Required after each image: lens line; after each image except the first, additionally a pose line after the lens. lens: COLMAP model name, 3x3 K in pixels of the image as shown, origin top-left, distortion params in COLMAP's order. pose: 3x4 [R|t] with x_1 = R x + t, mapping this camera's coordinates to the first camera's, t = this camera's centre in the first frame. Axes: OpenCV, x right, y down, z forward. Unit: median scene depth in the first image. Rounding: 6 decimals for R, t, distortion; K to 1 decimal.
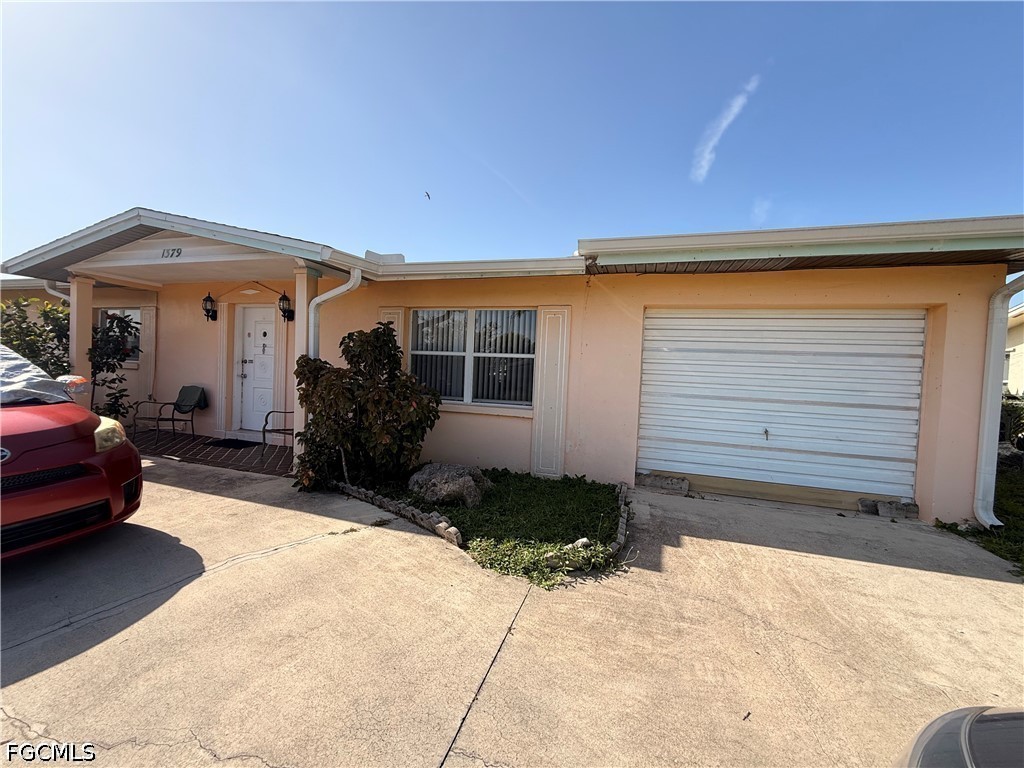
lens RADIAL K [[414.4, 0, 512.0], [0, 414.4, 384.0], [0, 0, 1]] dist [0.000325, 0.000375]
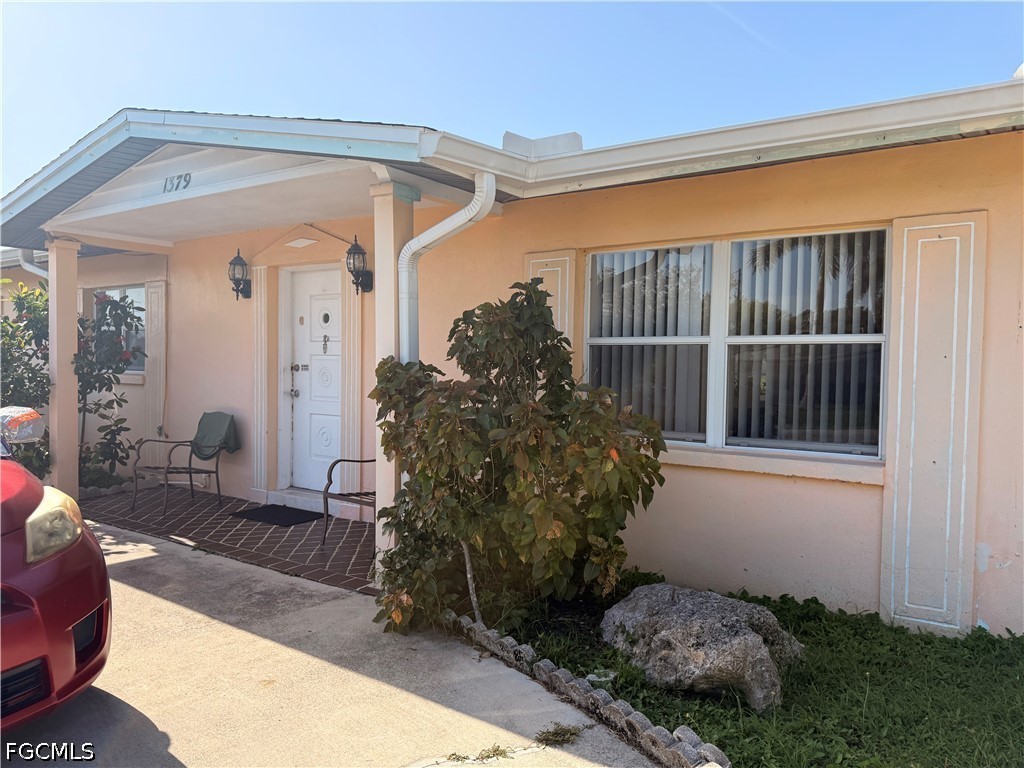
lens RADIAL K [[726.9, 0, 512.0], [0, 726.9, 384.0], [0, 0, 1]] dist [0.027596, -0.005257]
pose [[0.955686, -0.020881, -0.293646, -0.093545], [0.018248, 0.999765, -0.011704, -0.020036], [0.293821, 0.005827, 0.955843, 0.180676]]
